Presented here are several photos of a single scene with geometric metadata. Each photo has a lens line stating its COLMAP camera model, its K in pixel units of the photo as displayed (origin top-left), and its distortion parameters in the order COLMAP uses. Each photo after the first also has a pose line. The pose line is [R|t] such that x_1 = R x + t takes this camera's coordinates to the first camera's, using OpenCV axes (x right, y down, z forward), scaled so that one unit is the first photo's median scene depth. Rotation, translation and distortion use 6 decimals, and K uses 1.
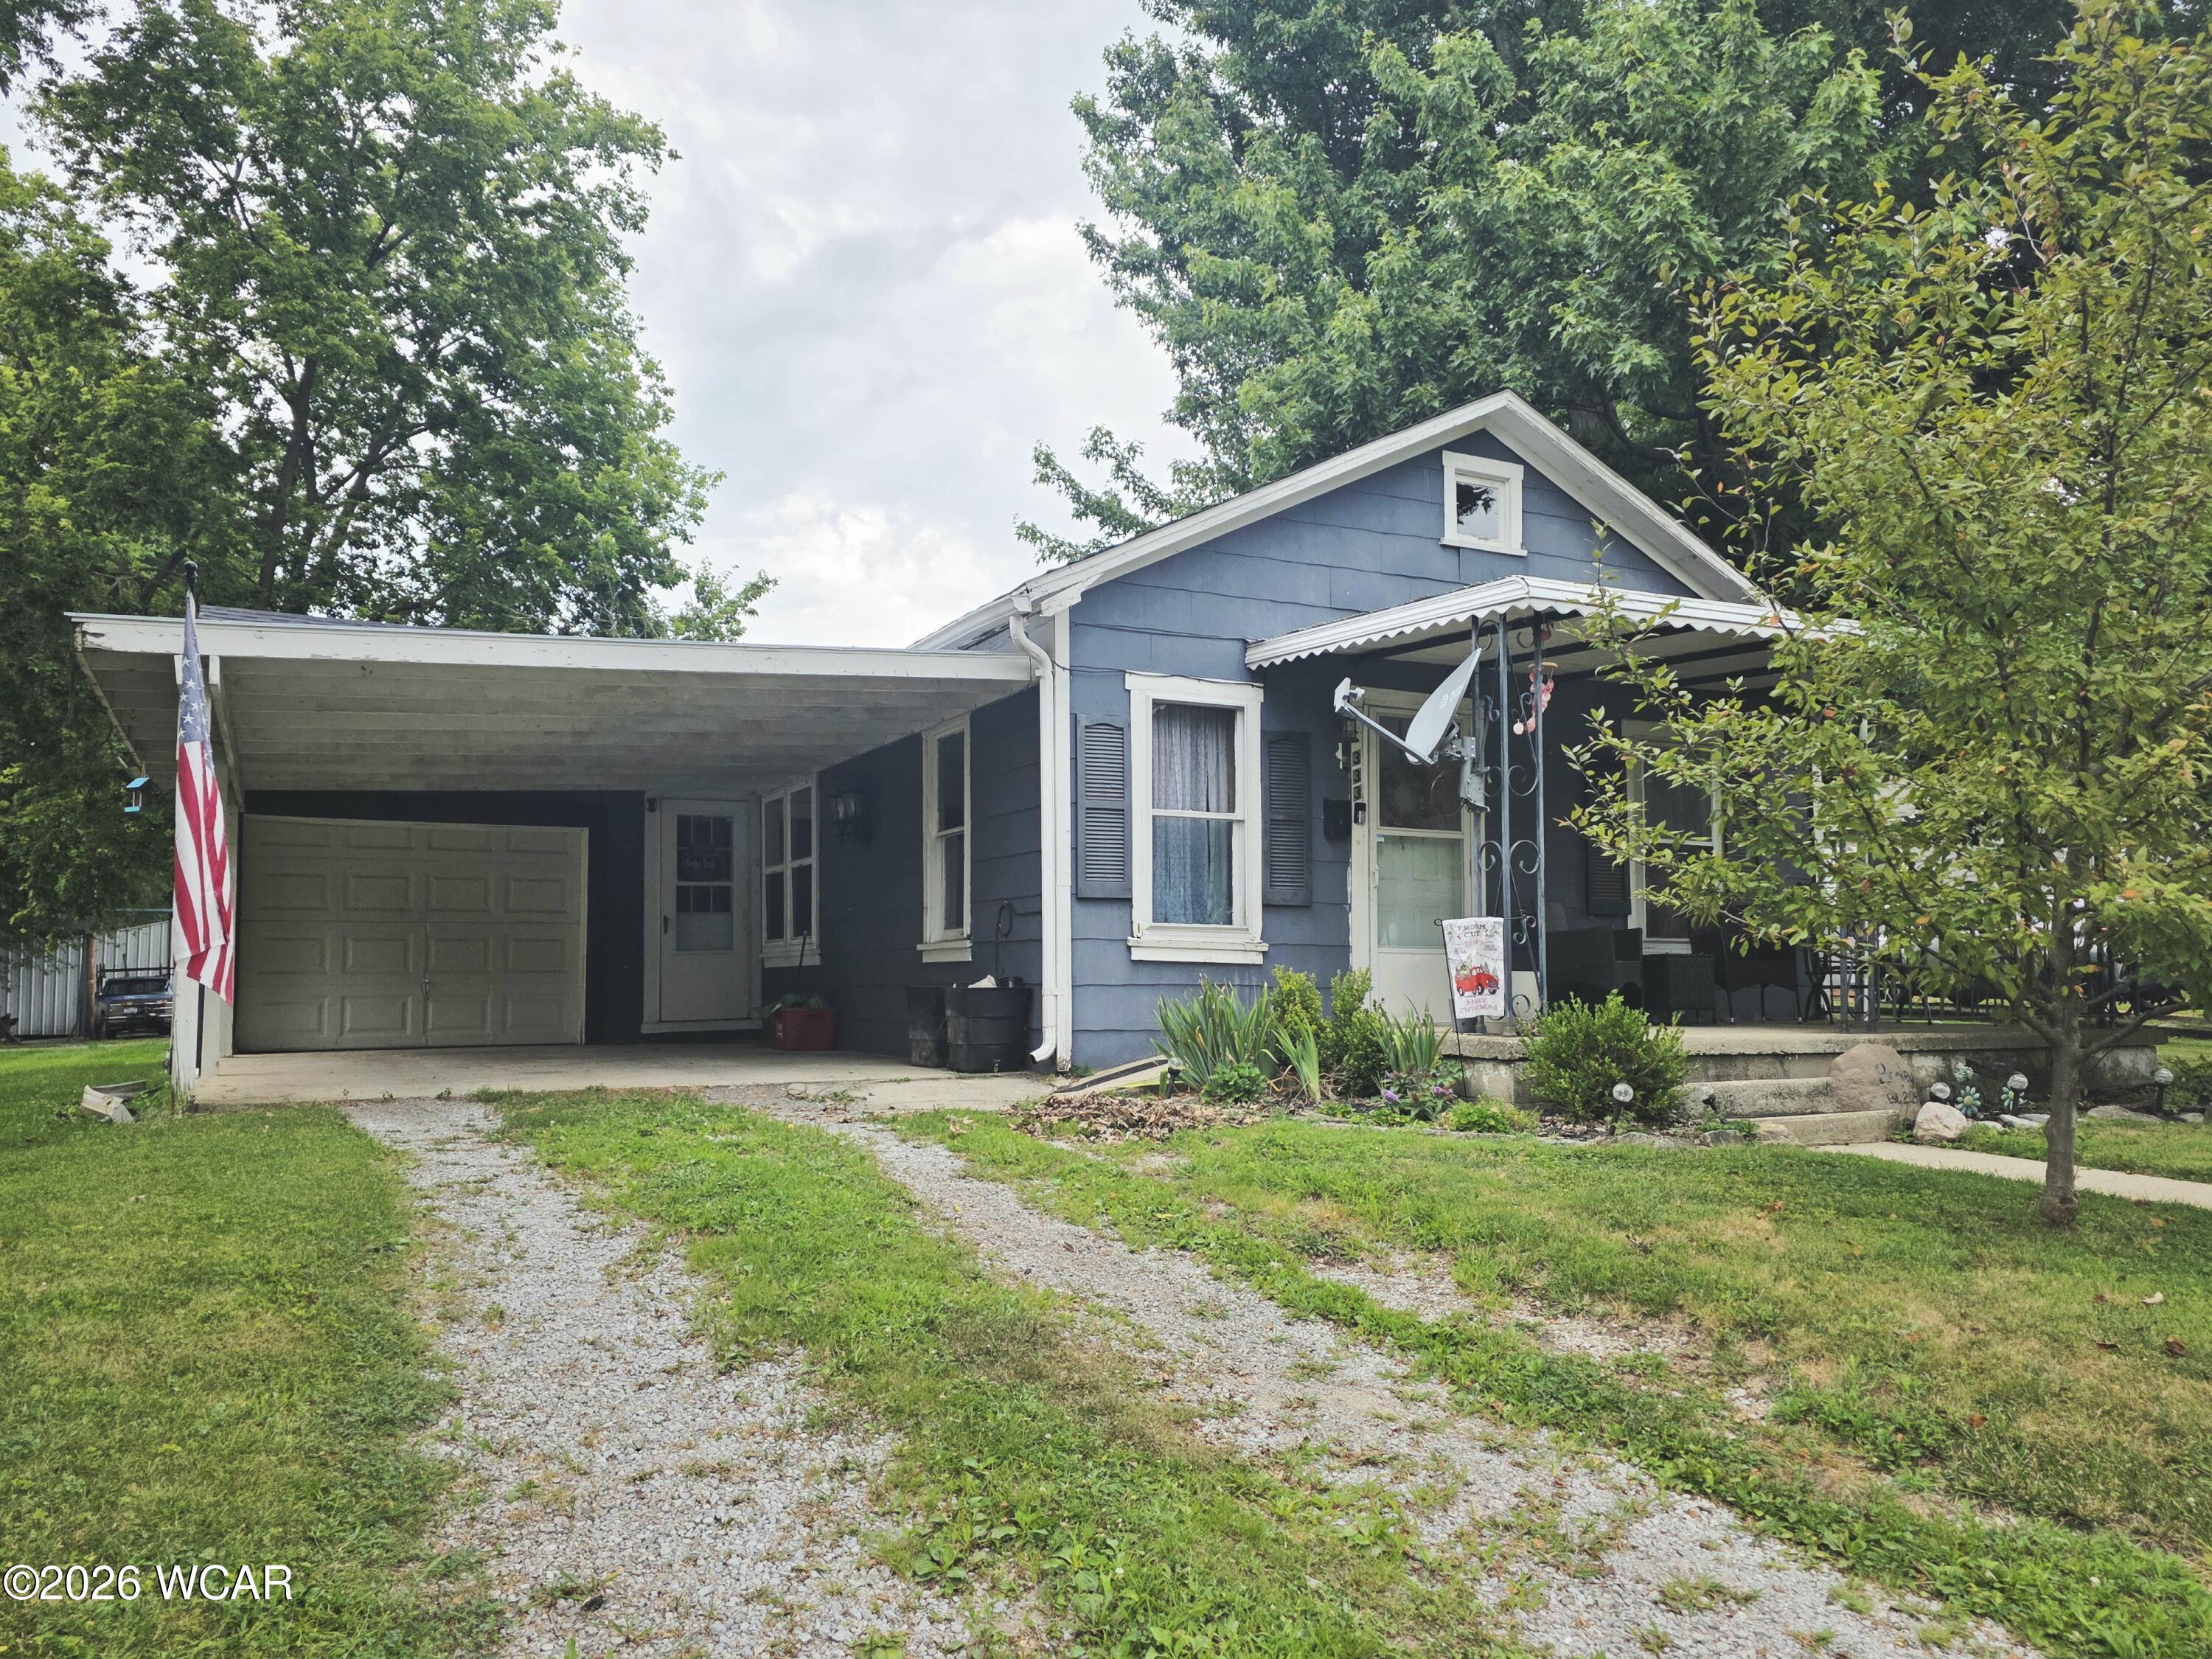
lens RADIAL K [[1632.2, 0, 1088.7], [0, 1632.2, 846.7], [0, 0, 1]] dist [0.092843, -0.095738]
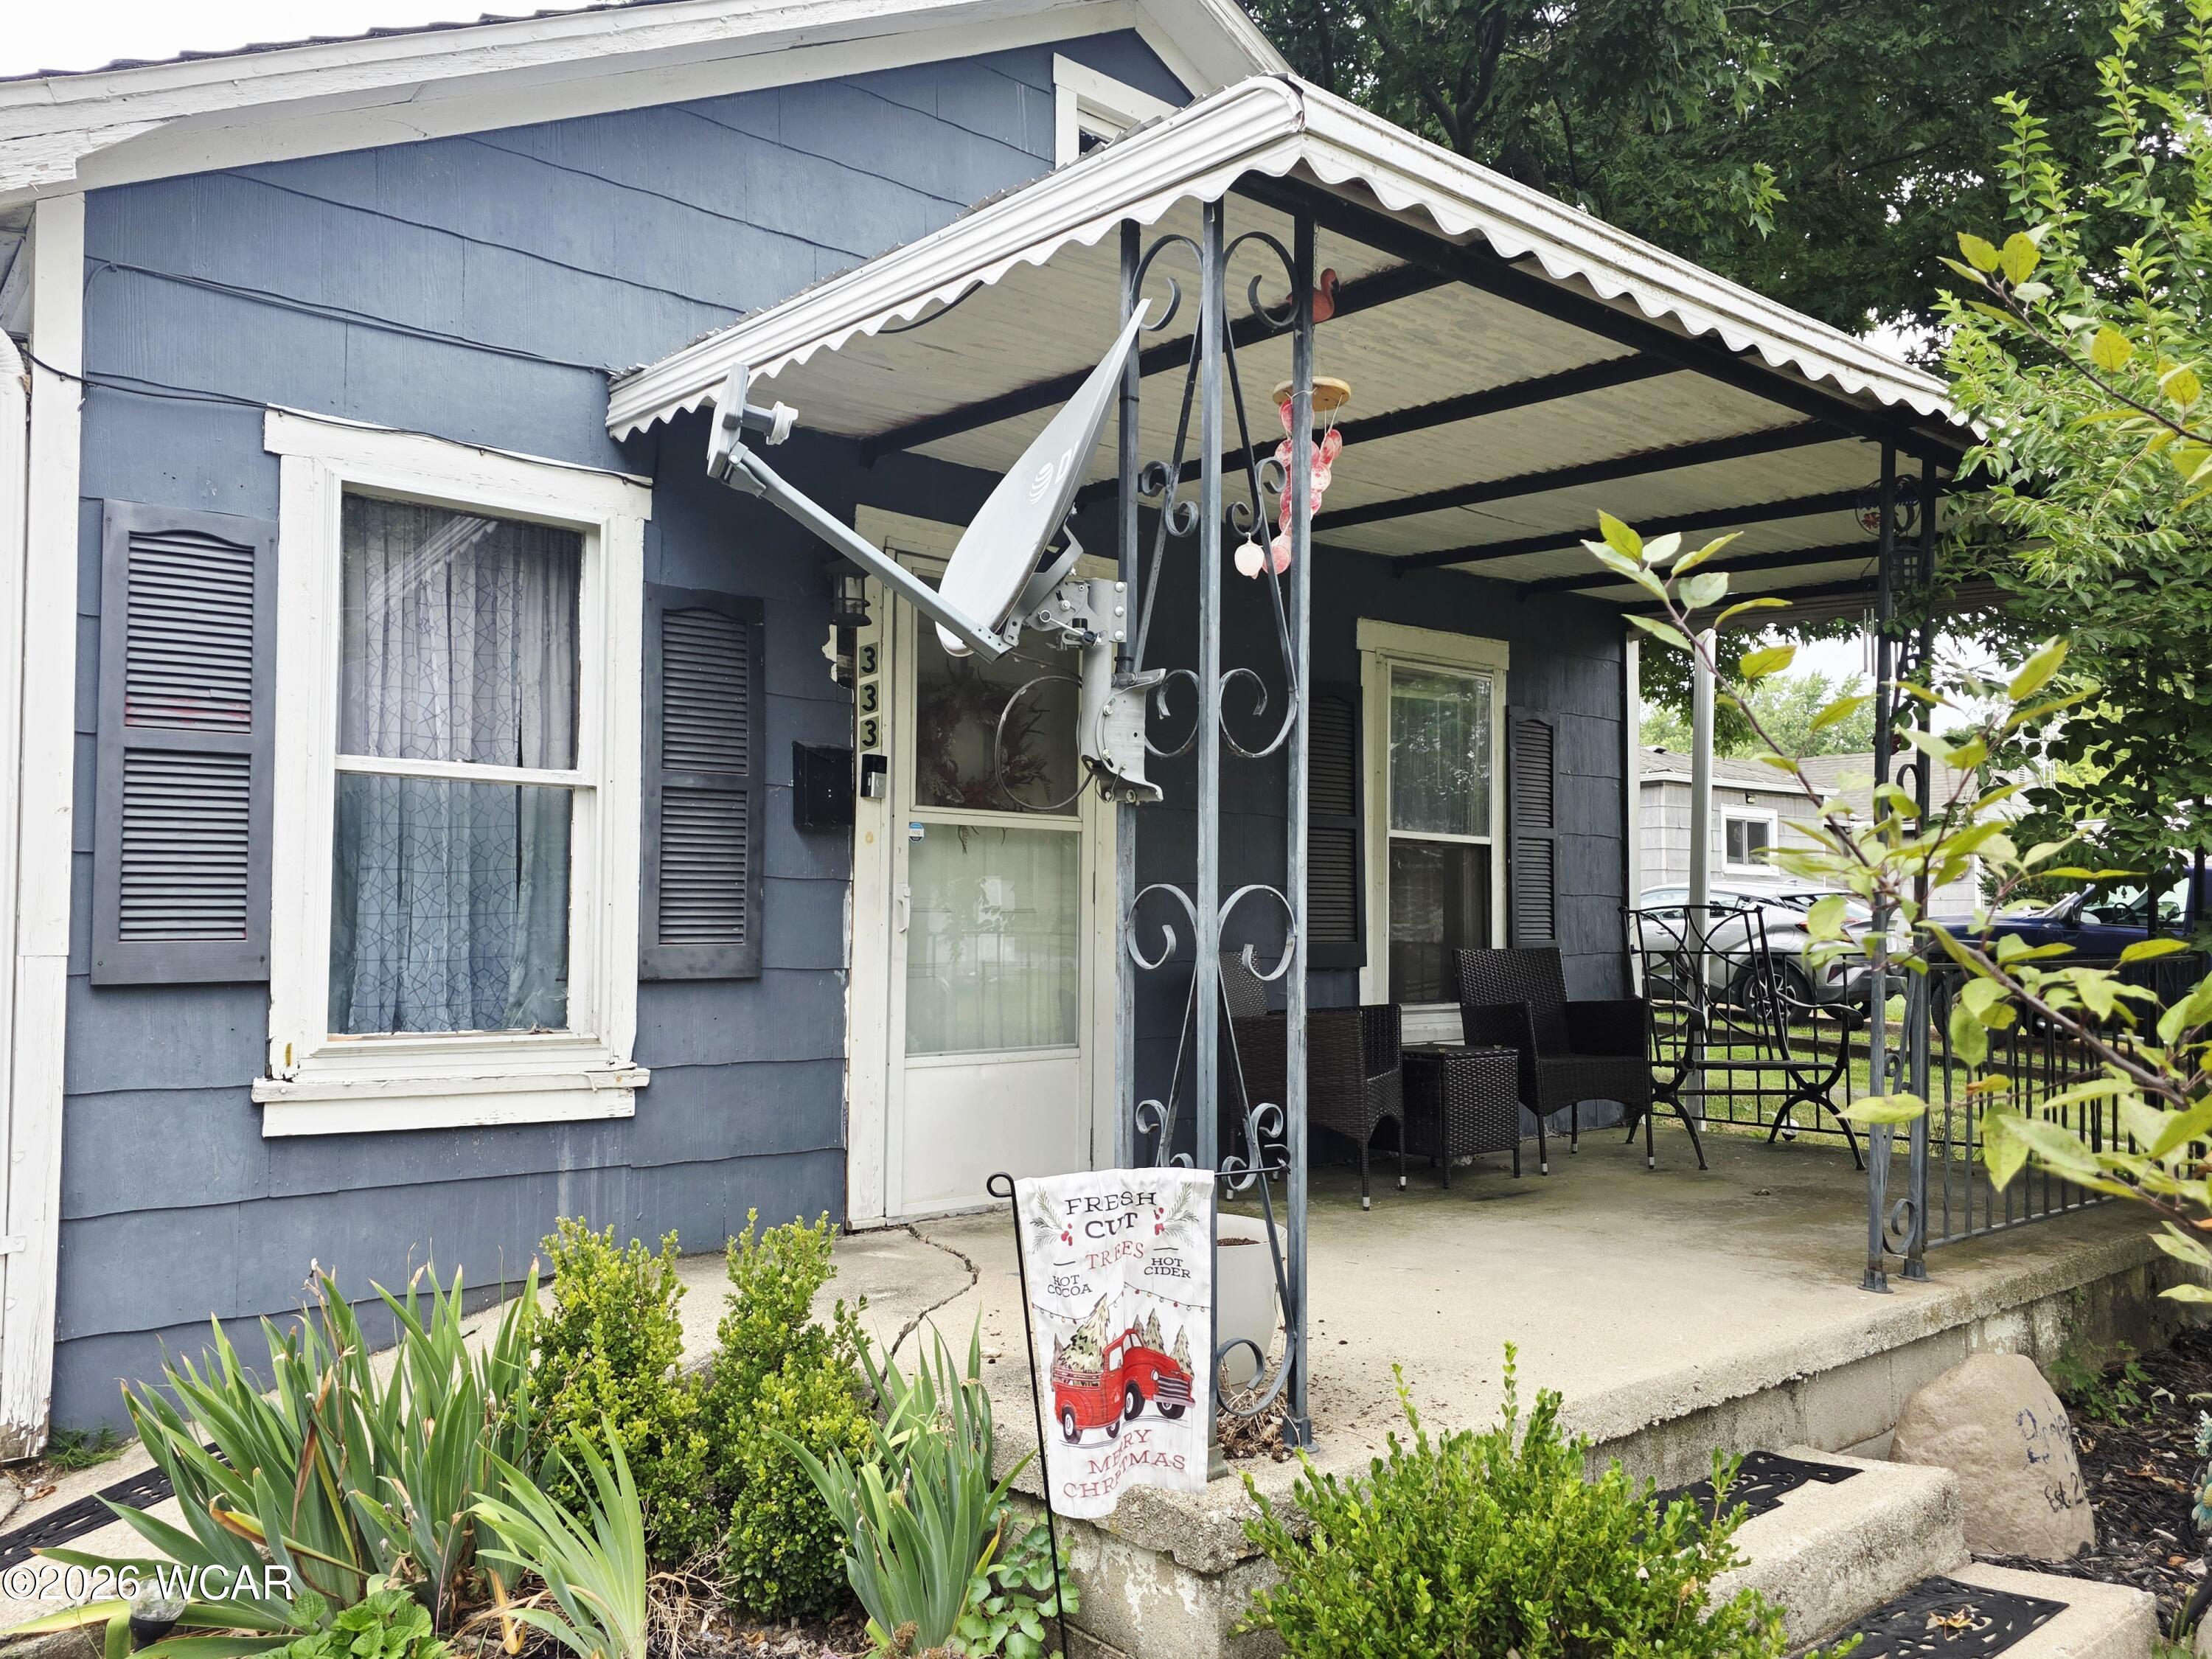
lens RADIAL K [[1632.2, 0, 1088.7], [0, 1632.2, 846.7], [0, 0, 1]] dist [0.092843, -0.095738]
pose [[0.973015, 0.015007, 0.230253, 0.121279], [-0.023416, 0.999153, 0.033830, -0.018258], [-0.229550, -0.038309, 0.972543, 0.539484]]
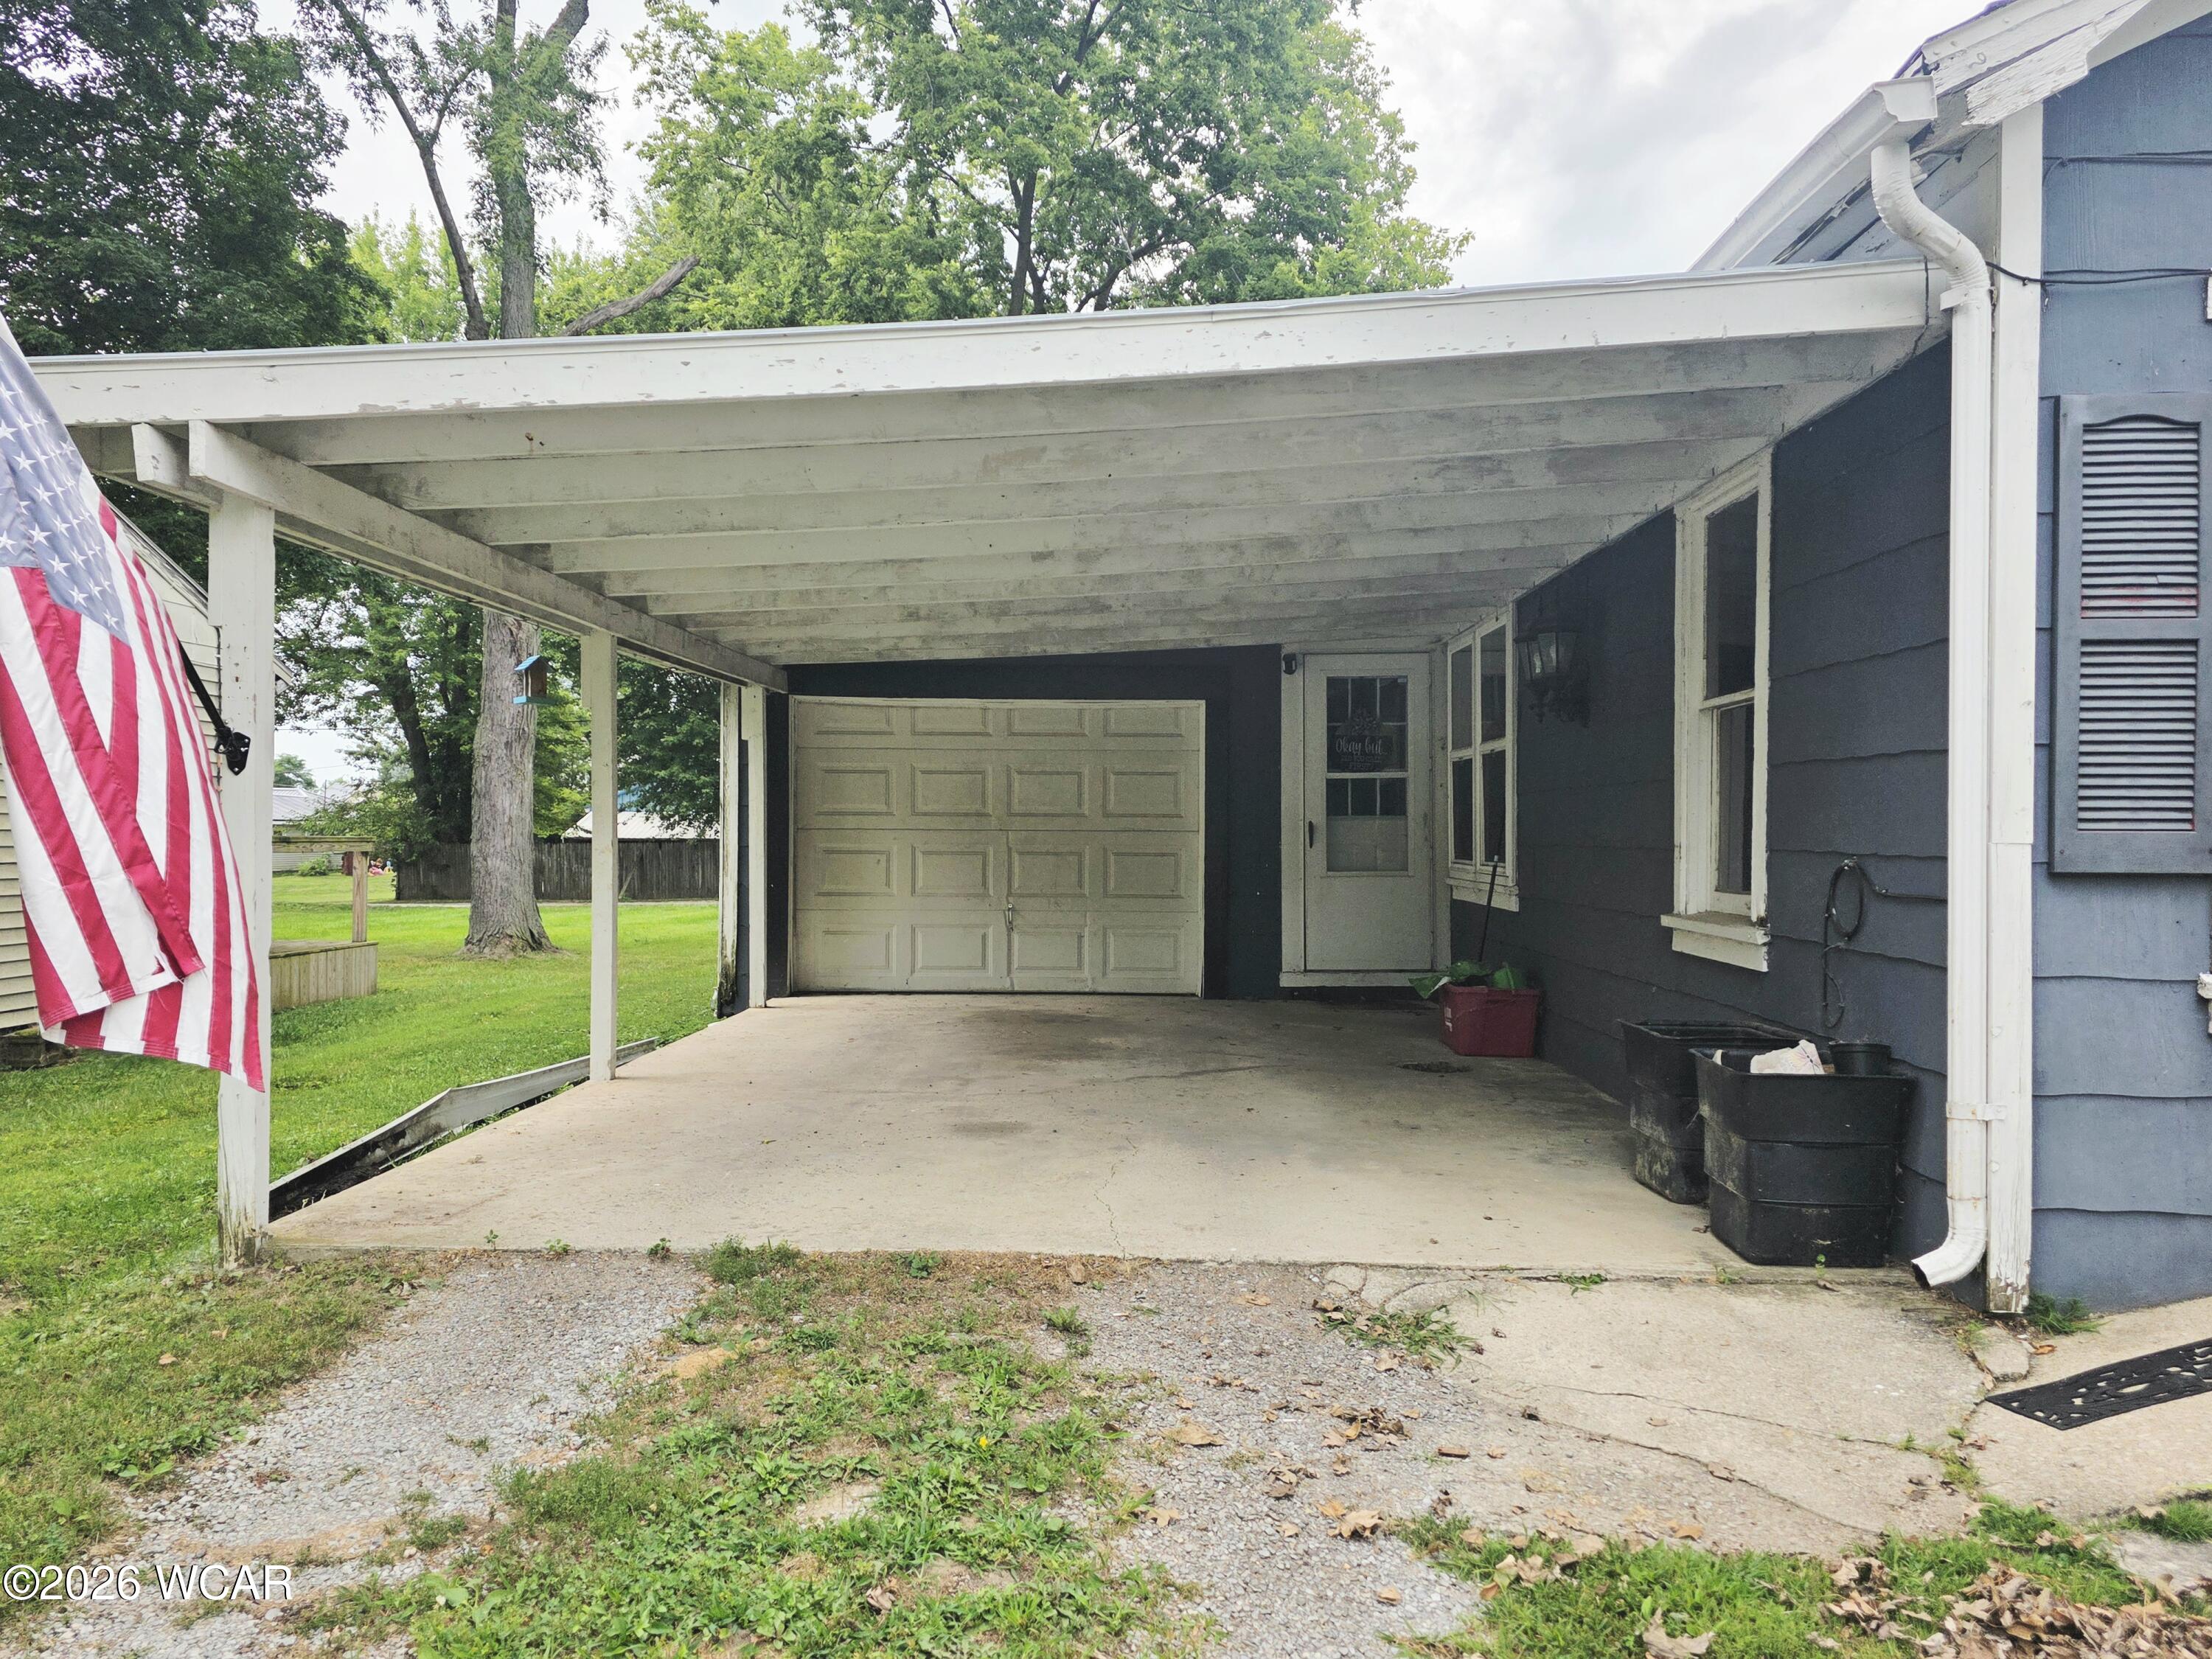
lens RADIAL K [[1632.2, 0, 1088.7], [0, 1632.2, 846.7], [0, 0, 1]] dist [0.092843, -0.095738]
pose [[0.885226, 0.015220, -0.464911, -0.024421], [0.027660, 0.995974, 0.085274, -0.014574], [0.464337, -0.088346, 0.881241, 0.510427]]
